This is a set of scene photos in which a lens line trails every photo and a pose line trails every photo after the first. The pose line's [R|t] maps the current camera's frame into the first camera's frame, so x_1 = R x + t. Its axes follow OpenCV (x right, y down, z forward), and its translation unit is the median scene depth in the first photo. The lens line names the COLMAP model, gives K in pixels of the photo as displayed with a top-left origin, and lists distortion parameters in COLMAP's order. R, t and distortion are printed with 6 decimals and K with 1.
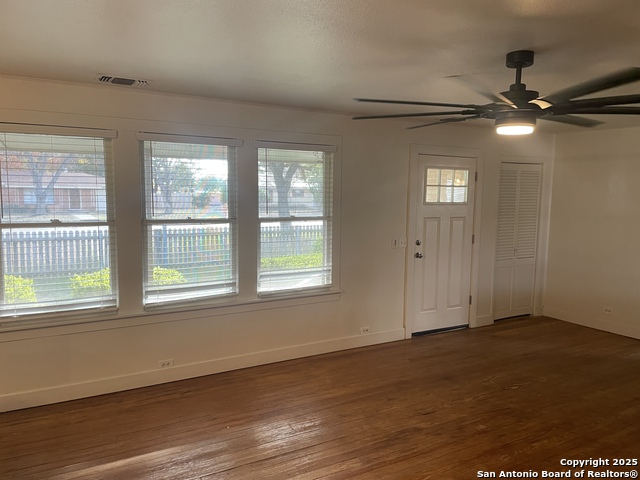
lens RADIAL K [[478.8, 0, 325.0], [0, 478.8, 239.4], [0, 0, 1]] dist [0.088398, -0.115515]
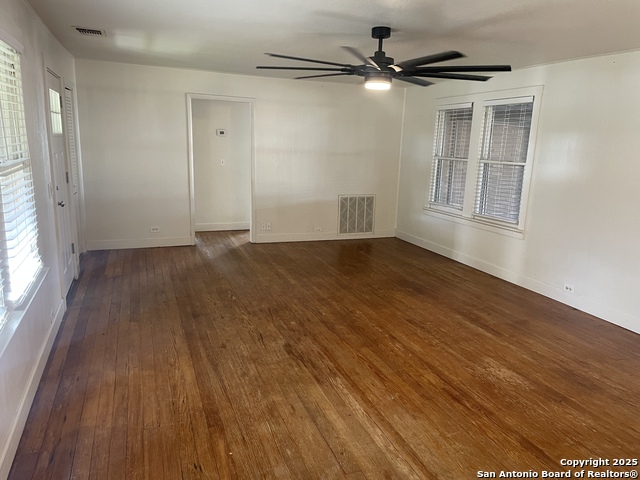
lens RADIAL K [[478.8, 0, 325.0], [0, 478.8, 239.4], [0, 0, 1]] dist [0.088398, -0.115515]
pose [[0.150684, -0.214709, 0.964984, -0.697488], [0.061673, 0.976270, 0.207589, -0.063546], [-0.986656, 0.028233, 0.160350, 0.620600]]
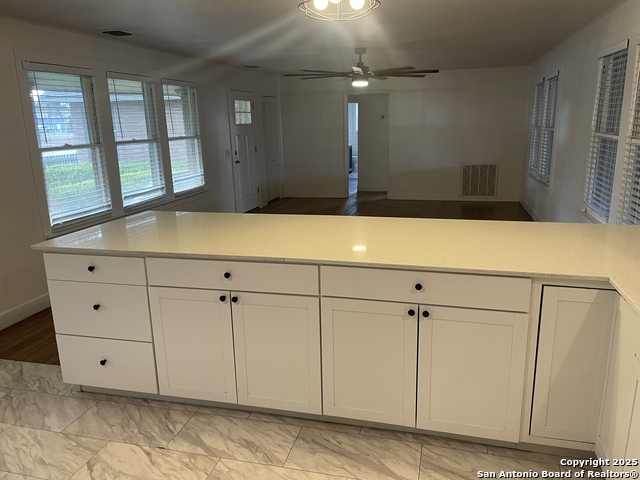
lens RADIAL K [[478.8, 0, 325.0], [0, 478.8, 239.4], [0, 0, 1]] dist [0.088398, -0.115515]
pose [[0.700638, -0.199934, 0.684932, -0.915210], [0.101607, 0.978113, 0.181578, 0.036201], [-0.706245, -0.057626, 0.705618, -0.325763]]
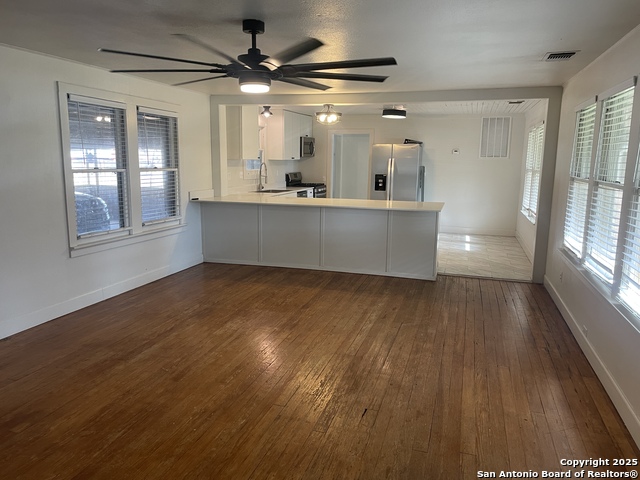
lens RADIAL K [[478.8, 0, 325.0], [0, 478.8, 239.4], [0, 0, 1]] dist [0.088398, -0.115515]
pose [[-0.726266, 0.093387, -0.681041, 0.728126], [-0.089643, 0.969402, 0.228525, -0.102629], [0.681544, 0.227020, -0.695672, 1.336099]]
